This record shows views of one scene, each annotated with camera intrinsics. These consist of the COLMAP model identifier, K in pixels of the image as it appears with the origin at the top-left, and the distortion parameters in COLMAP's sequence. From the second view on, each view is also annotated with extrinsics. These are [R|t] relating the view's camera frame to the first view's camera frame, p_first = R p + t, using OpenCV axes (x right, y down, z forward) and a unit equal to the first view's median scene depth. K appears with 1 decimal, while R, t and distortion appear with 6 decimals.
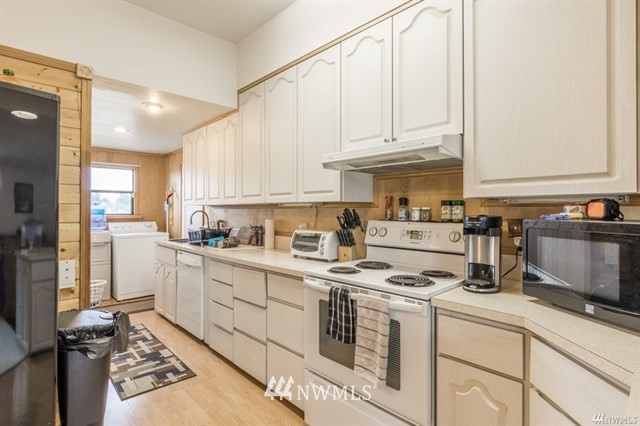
lens RADIAL K [[323.7, 0, 320.0], [0, 323.7, 213.0], [0, 0, 1]] dist [0.002370, 0.000140]
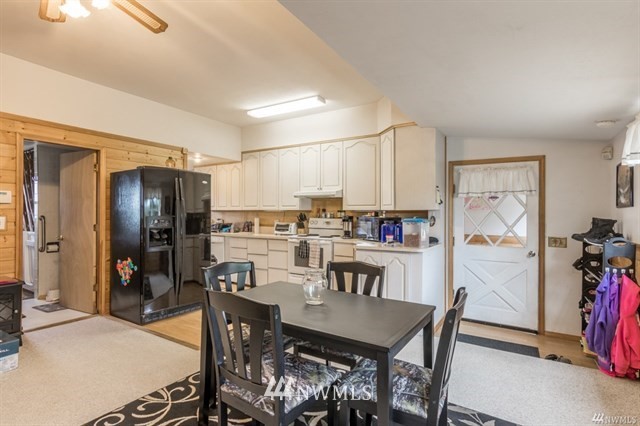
lens RADIAL K [[323.7, 0, 320.0], [0, 323.7, 213.0], [0, 0, 1]] dist [0.002370, 0.000140]
pose [[0.968568, 0.004449, 0.248710, -0.408578], [-0.003186, 0.999980, -0.005483, -0.000981], [-0.248729, 0.004518, 0.968562, -1.472081]]
